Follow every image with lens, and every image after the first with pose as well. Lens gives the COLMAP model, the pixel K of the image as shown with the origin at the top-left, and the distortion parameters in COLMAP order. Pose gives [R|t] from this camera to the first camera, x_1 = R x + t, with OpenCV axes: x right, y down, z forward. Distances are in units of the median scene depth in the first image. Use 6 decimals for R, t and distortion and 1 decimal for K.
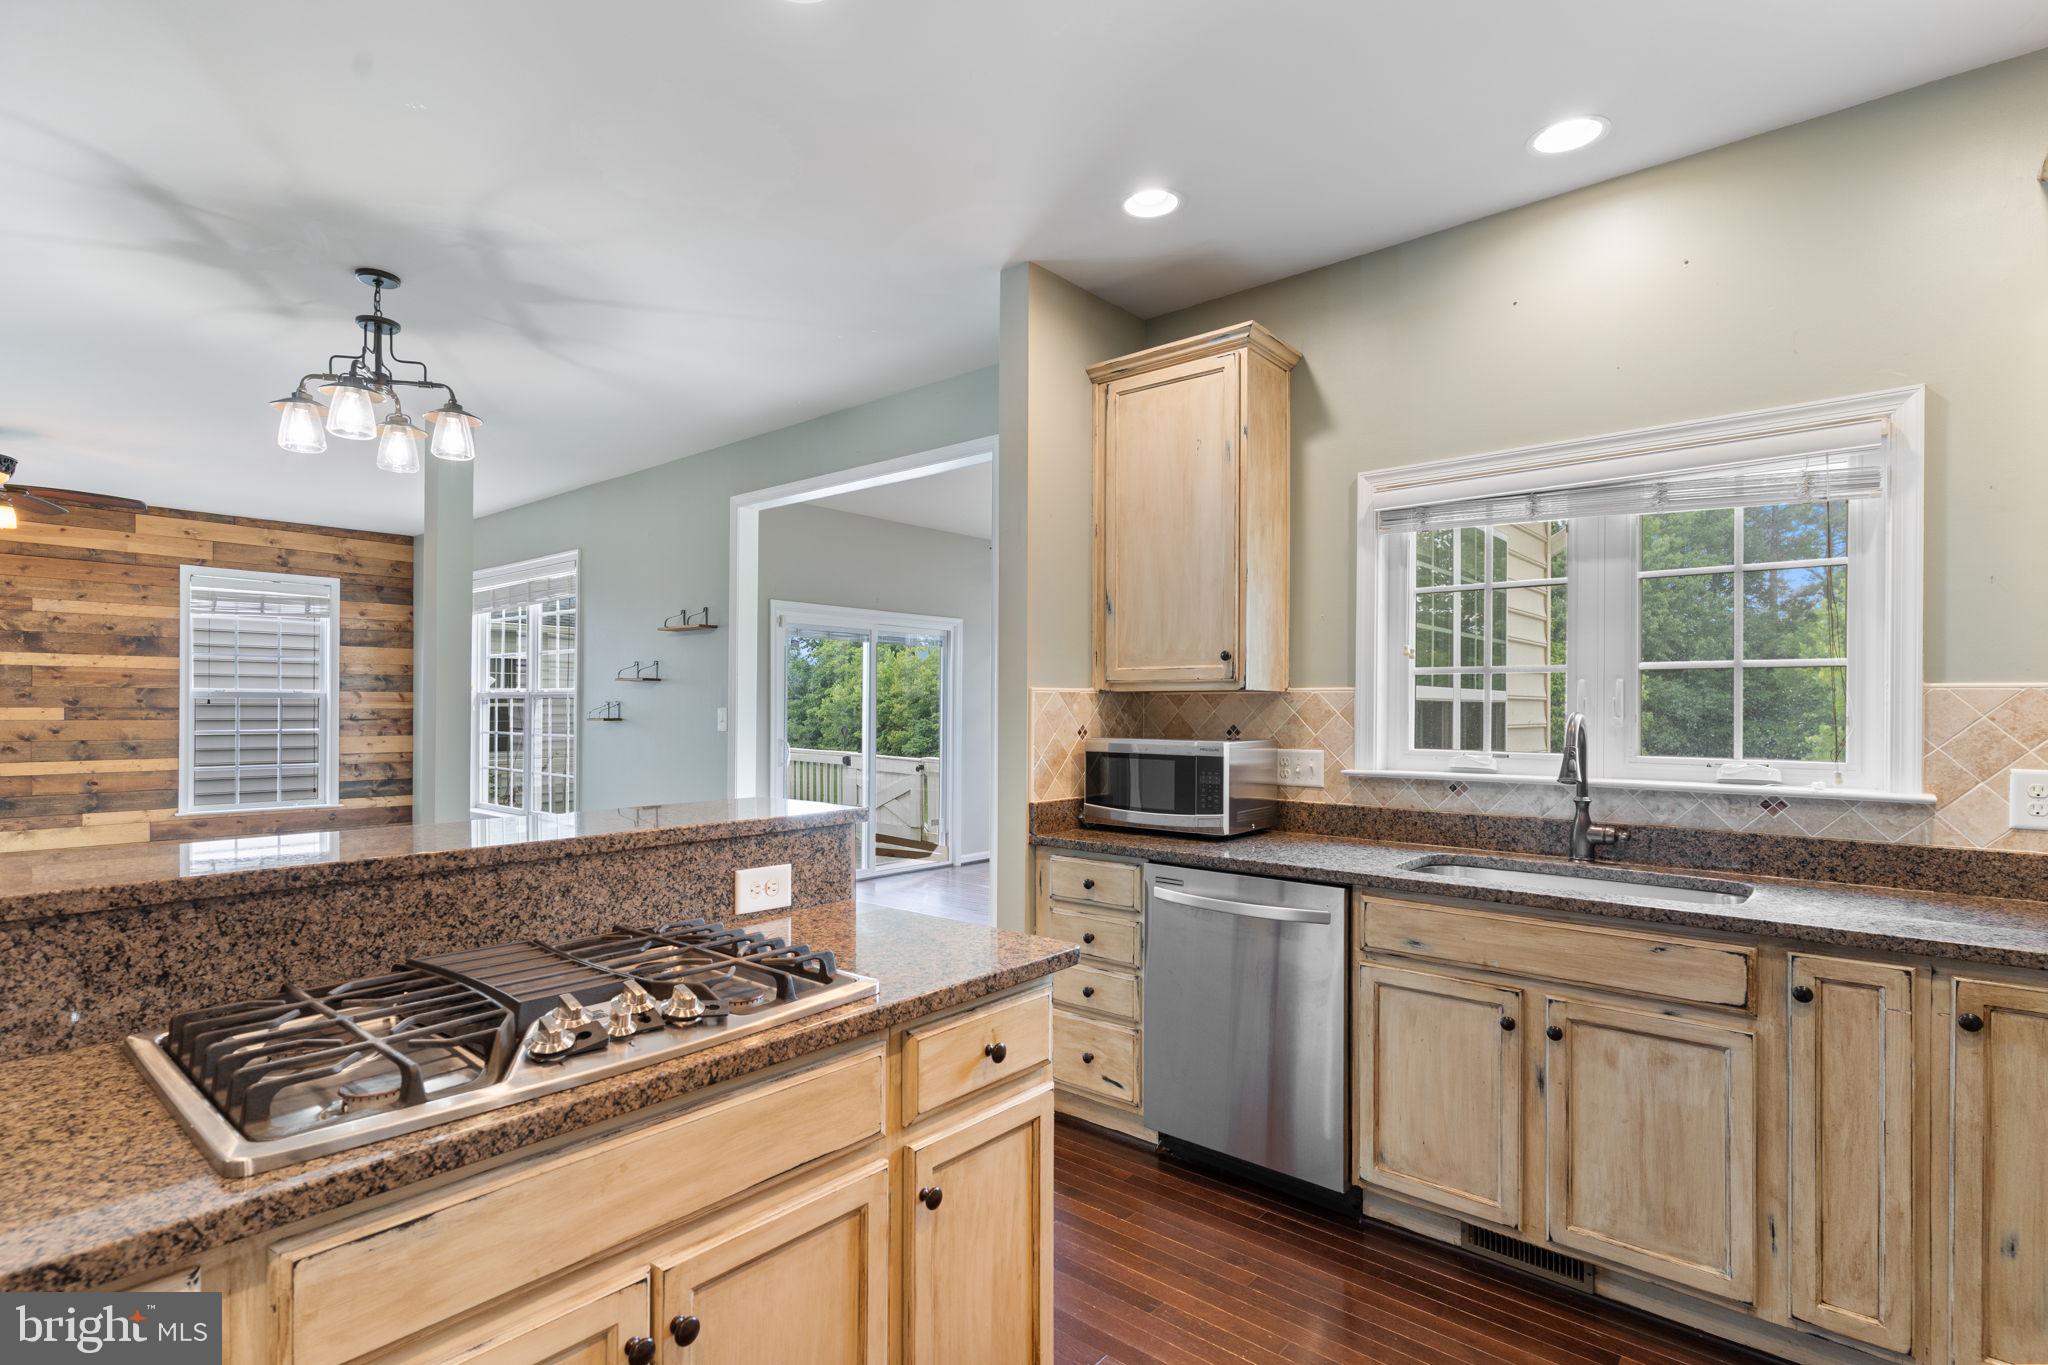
lens RADIAL K [[979.0, 0, 1017.7], [0, 979.0, 706.7], [0, 0, 1]] dist [0.005464, -0.001480]
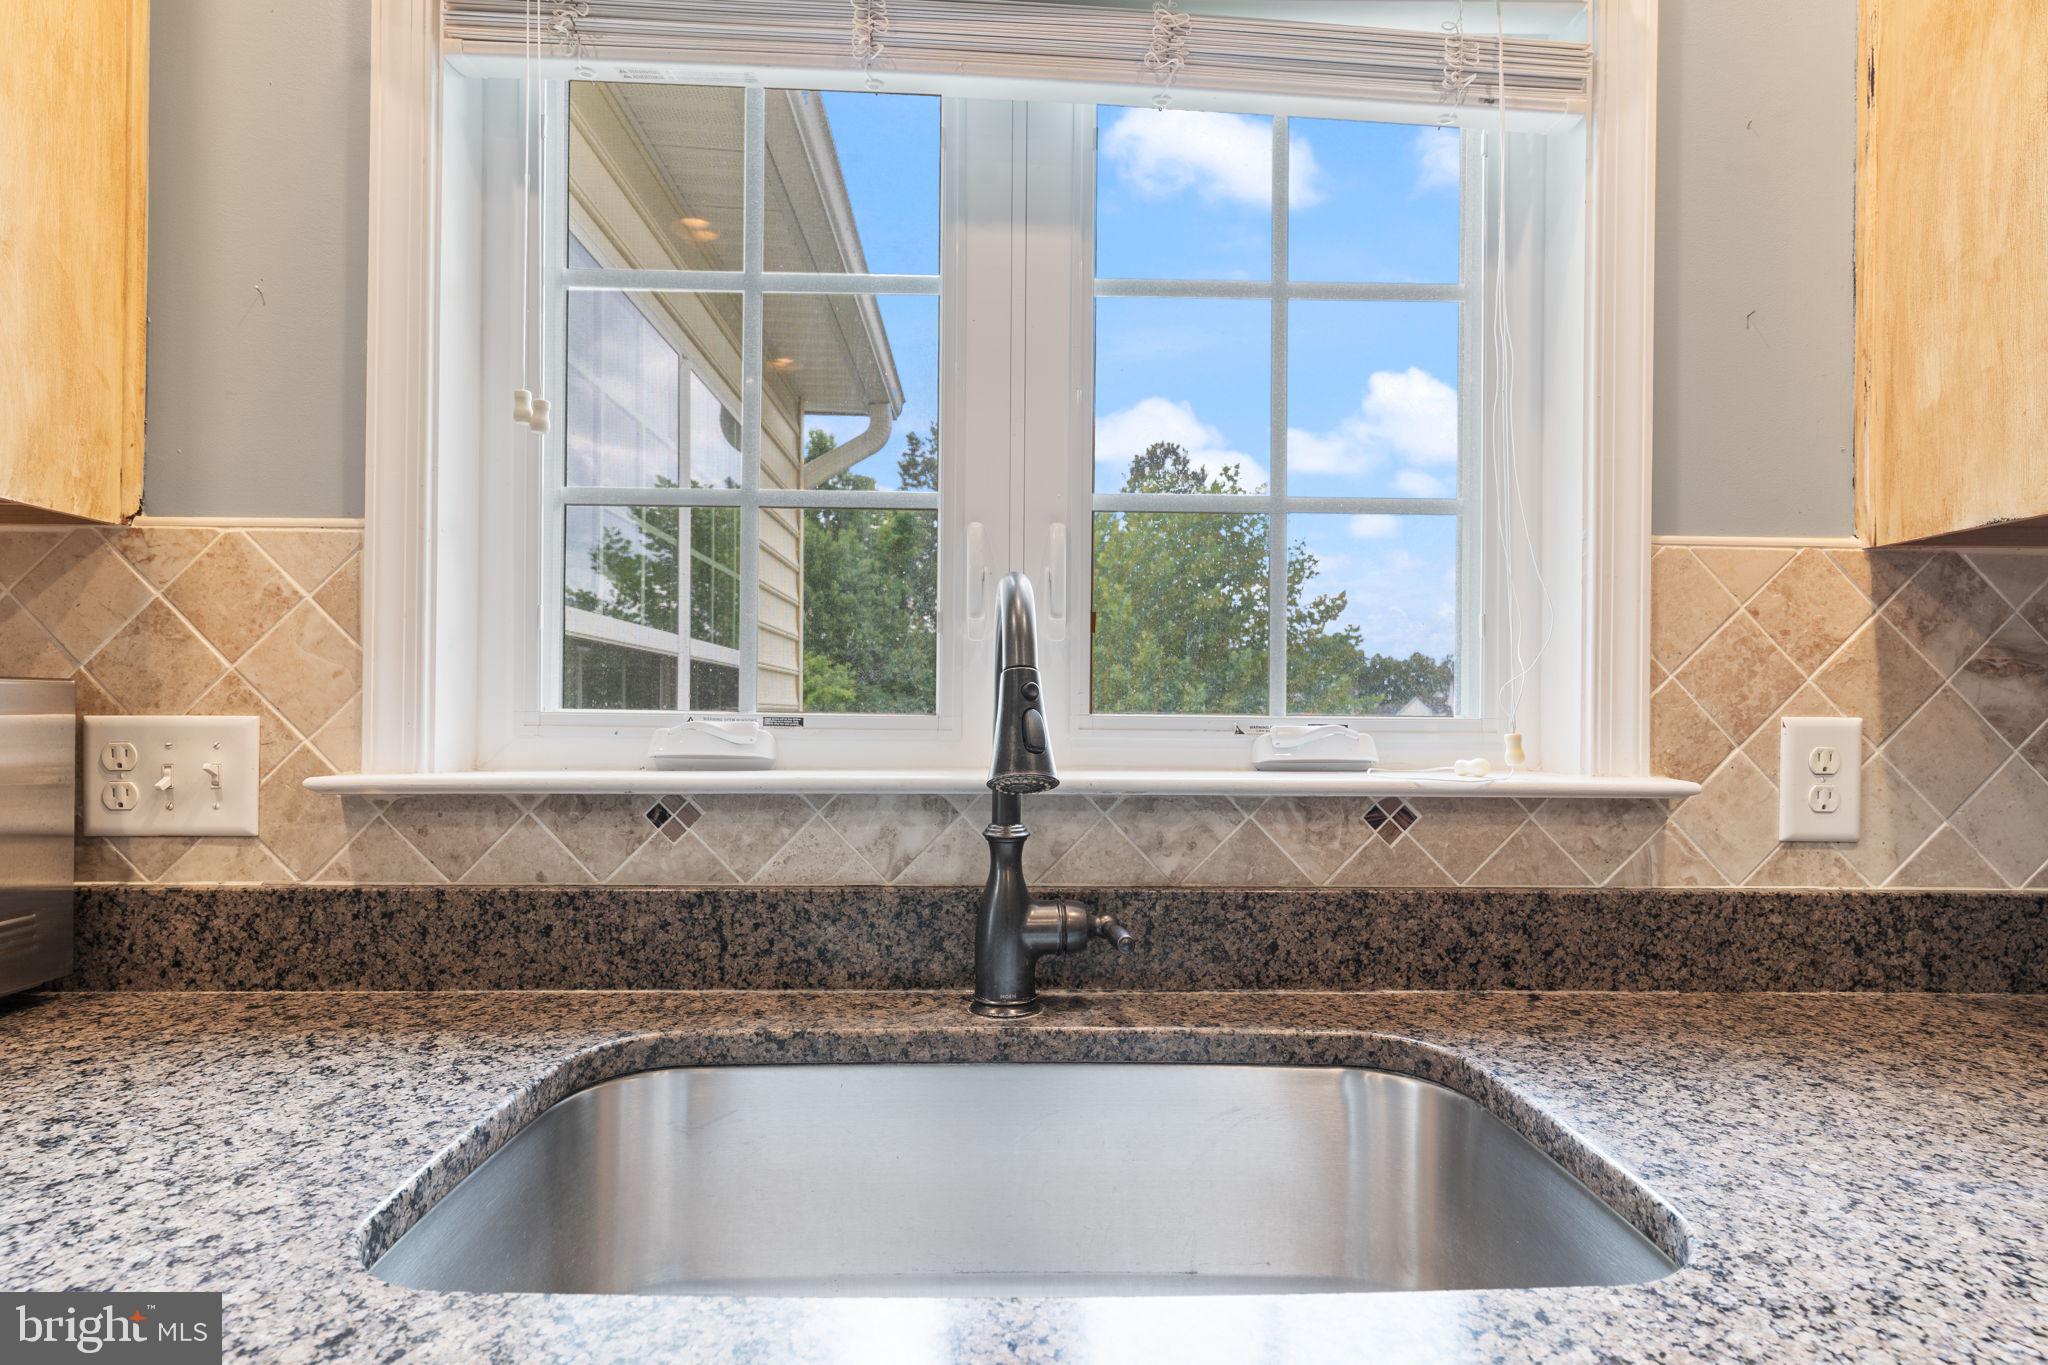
lens RADIAL K [[979.0, 0, 1018.4], [0, 979.0, 719.6], [0, 0, 1]] dist [0.005464, -0.001480]
pose [[0.735474, -0.001227, 0.677552, 0.307471], [-0.004680, 0.999965, 0.006890, 0.046841], [-0.677537, -0.008238, 0.735443, 0.668743]]
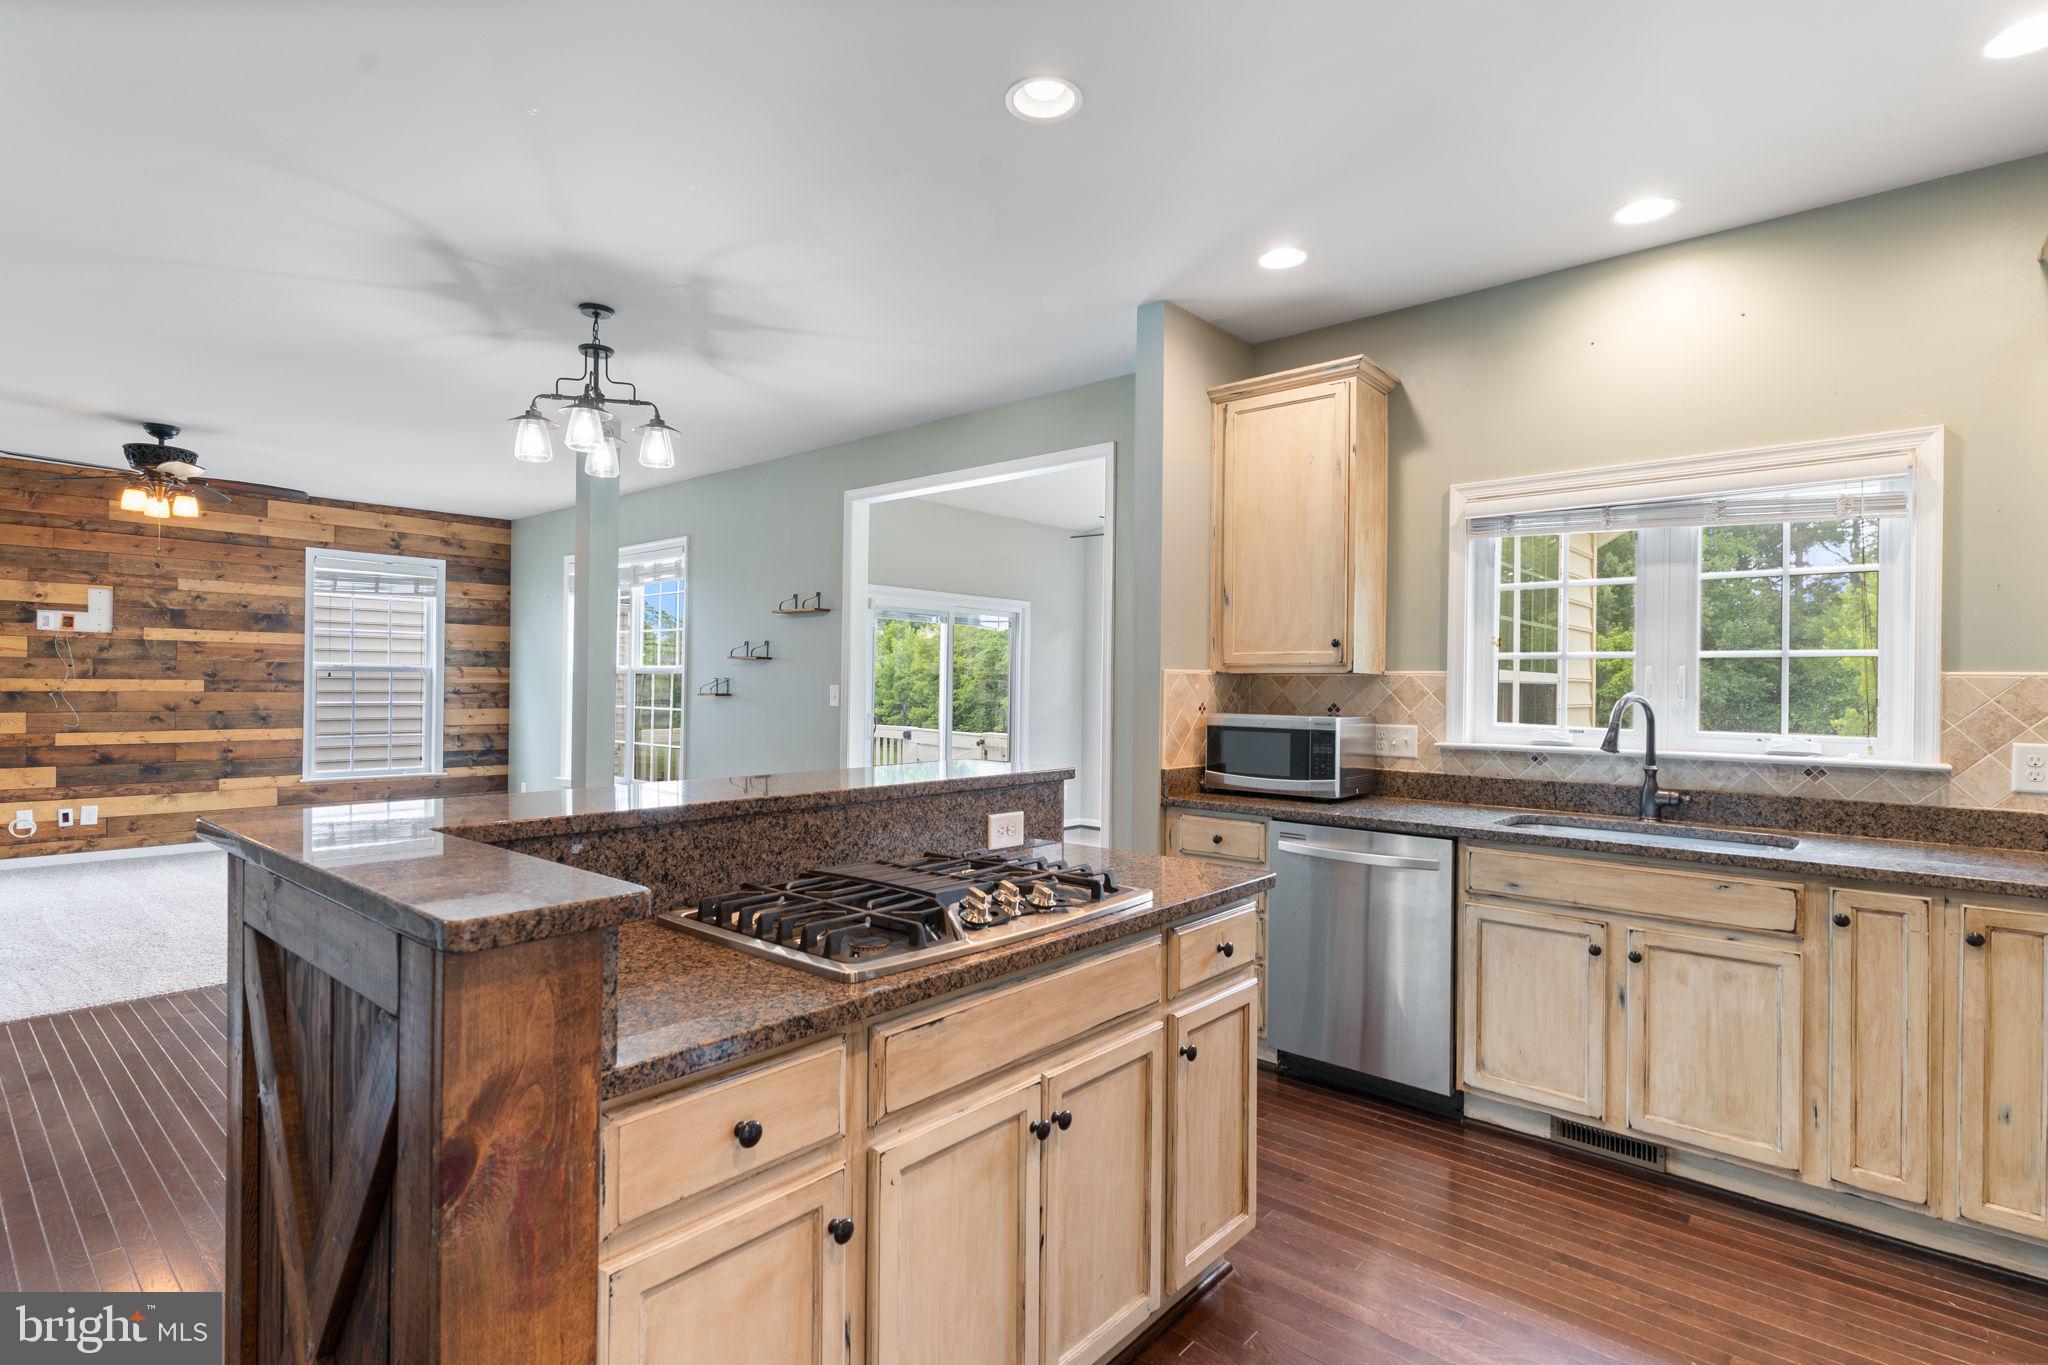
lens RADIAL K [[979.0, 0, 1027.8], [0, 979.0, 684.1], [0, 0, 1]] dist [0.005464, -0.001480]
pose [[0.999940, 0.006898, -0.008505, -0.149488], [-0.006904, 0.999976, -0.000622, -0.000436], [0.008500, 0.000681, 0.999964, -0.169964]]
